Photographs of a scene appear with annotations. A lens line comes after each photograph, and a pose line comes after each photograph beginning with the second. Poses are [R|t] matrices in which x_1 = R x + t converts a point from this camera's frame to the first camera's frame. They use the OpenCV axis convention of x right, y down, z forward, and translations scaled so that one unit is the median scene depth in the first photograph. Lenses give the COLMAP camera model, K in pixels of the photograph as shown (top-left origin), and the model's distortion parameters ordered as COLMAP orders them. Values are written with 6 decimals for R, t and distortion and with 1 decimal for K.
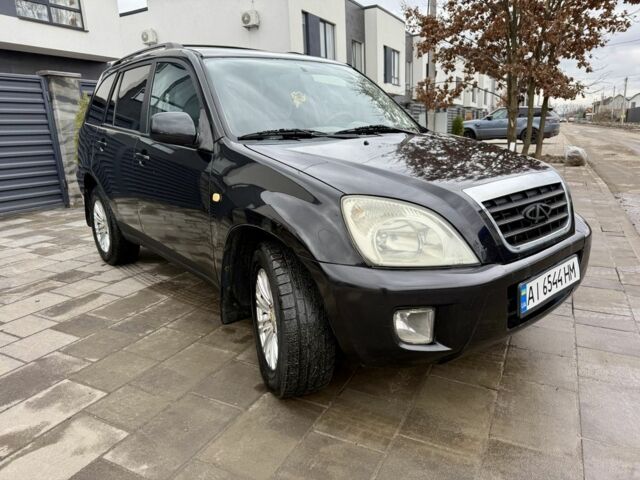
lens RADIAL K [[450.9, 0, 322.2], [0, 450.9, 242.6], [0, 0, 1]] dist [0.058026, -0.068950]
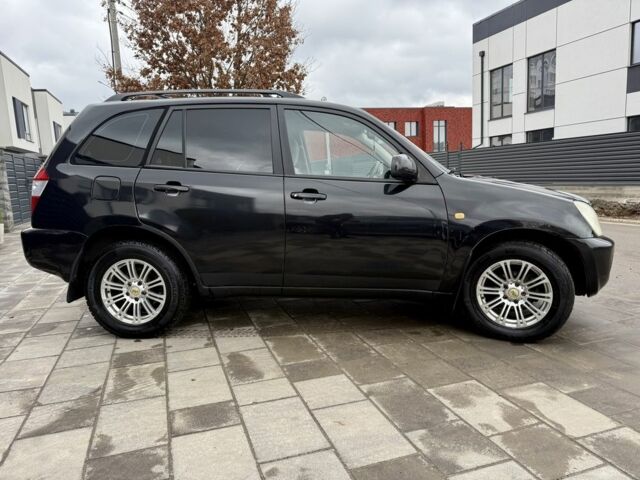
lens RADIAL K [[450.9, 0, 322.2], [0, 450.9, 242.6], [0, 0, 1]] dist [0.058026, -0.068950]
pose [[0.678714, -0.095391, 0.728181, -1.039604], [0.192012, 0.980088, -0.050578, -0.019473], [-0.708857, 0.174147, 0.683516, 0.278123]]
